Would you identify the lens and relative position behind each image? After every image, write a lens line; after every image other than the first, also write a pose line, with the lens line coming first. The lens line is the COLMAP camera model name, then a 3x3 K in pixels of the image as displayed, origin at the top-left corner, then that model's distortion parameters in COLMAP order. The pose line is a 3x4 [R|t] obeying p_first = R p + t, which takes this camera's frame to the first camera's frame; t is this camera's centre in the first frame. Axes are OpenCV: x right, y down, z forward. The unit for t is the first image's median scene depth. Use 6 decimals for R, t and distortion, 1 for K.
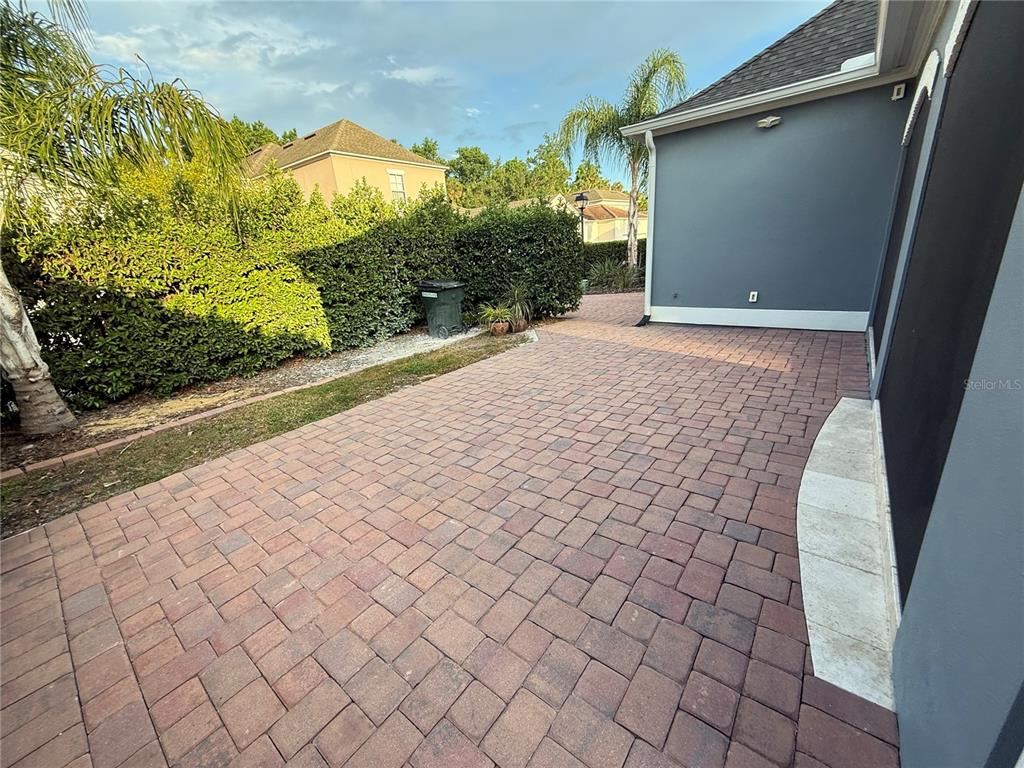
lens RADIAL K [[405.7, 0, 509.0], [0, 405.7, 386.5], [0, 0, 1]] dist [-0.002069, 0.000015]
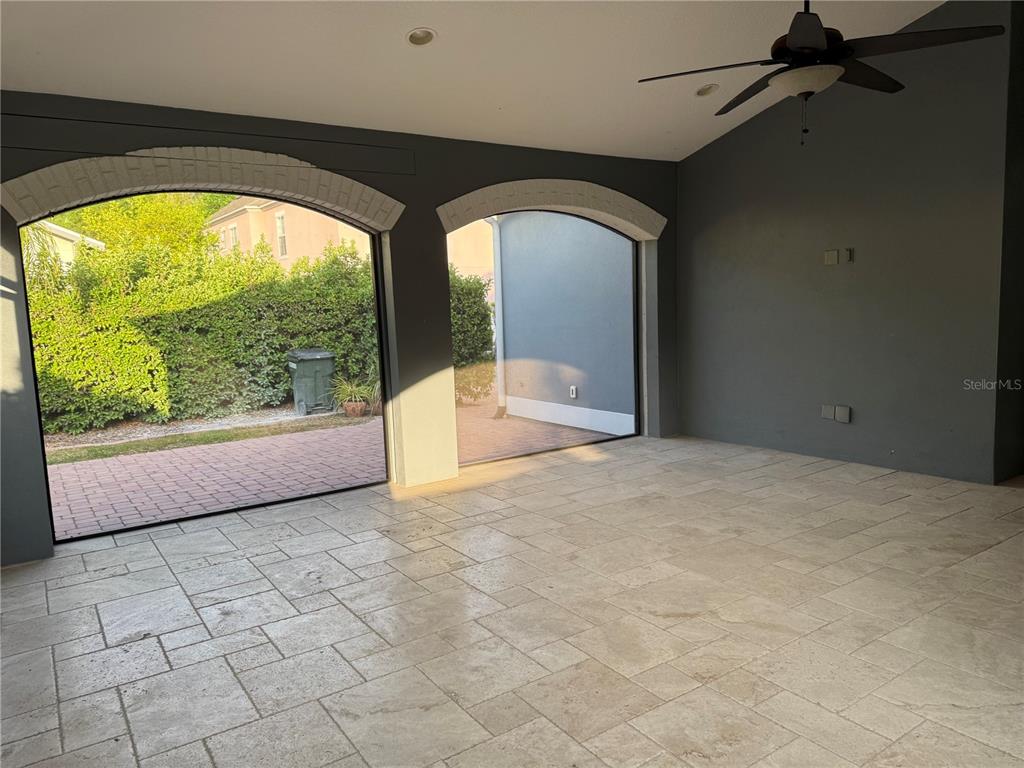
lens RADIAL K [[722.6, 0, 512.7], [0, 722.6, 383.2], [0, 0, 1]] dist [0.014190, -0.000551]
pose [[0.958892, 0.069304, -0.275177, 0.770302], [-0.122200, 0.976046, -0.180003, 0.038258], [0.256111, 0.206230, 0.944392, -0.382133]]
